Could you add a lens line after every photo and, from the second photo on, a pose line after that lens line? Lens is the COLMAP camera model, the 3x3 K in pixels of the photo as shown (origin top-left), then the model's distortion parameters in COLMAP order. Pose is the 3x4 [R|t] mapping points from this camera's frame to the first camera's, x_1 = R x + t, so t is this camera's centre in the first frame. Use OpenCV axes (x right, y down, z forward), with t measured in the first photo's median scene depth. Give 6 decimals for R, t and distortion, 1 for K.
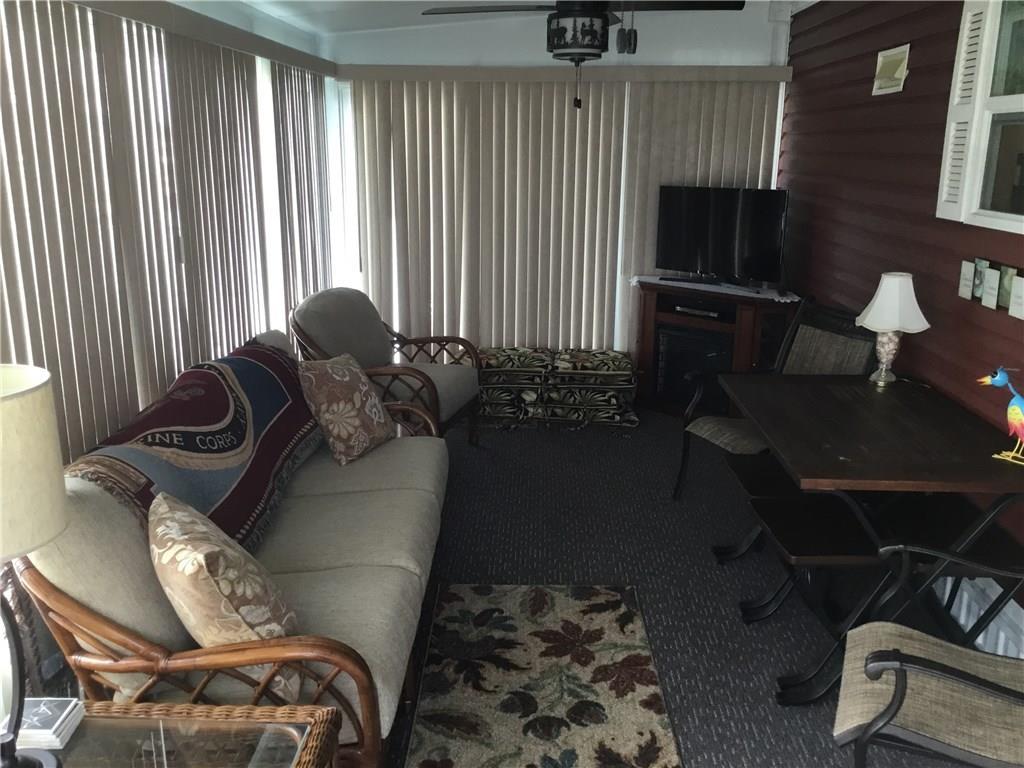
lens RADIAL K [[925.4, 0, 511.7], [0, 925.4, 383.5], [0, 0, 1]] dist [0.038057, -0.054082]
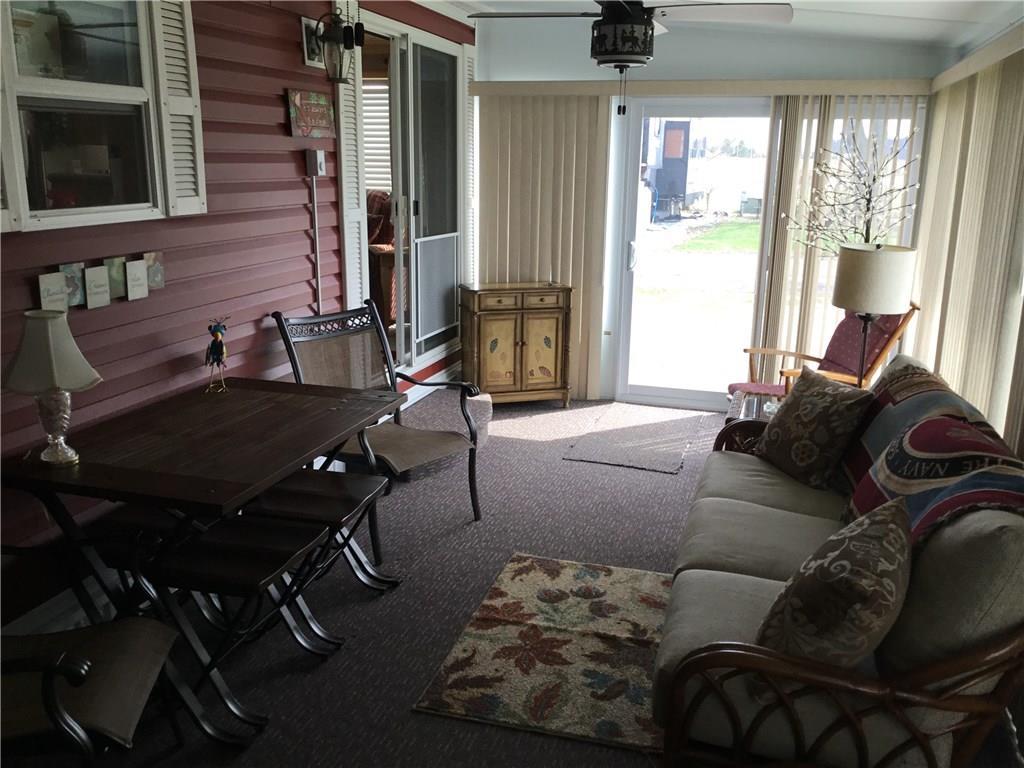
lens RADIAL K [[925.4, 0, 513.1], [0, 925.4, 389.2], [0, 0, 1]] dist [0.038057, -0.054082]
pose [[-0.967805, -0.083522, 0.237441, -0.128997], [0.039268, 0.881687, 0.470197, -0.440138], [-0.248621, 0.464383, -0.850021, 1.751839]]
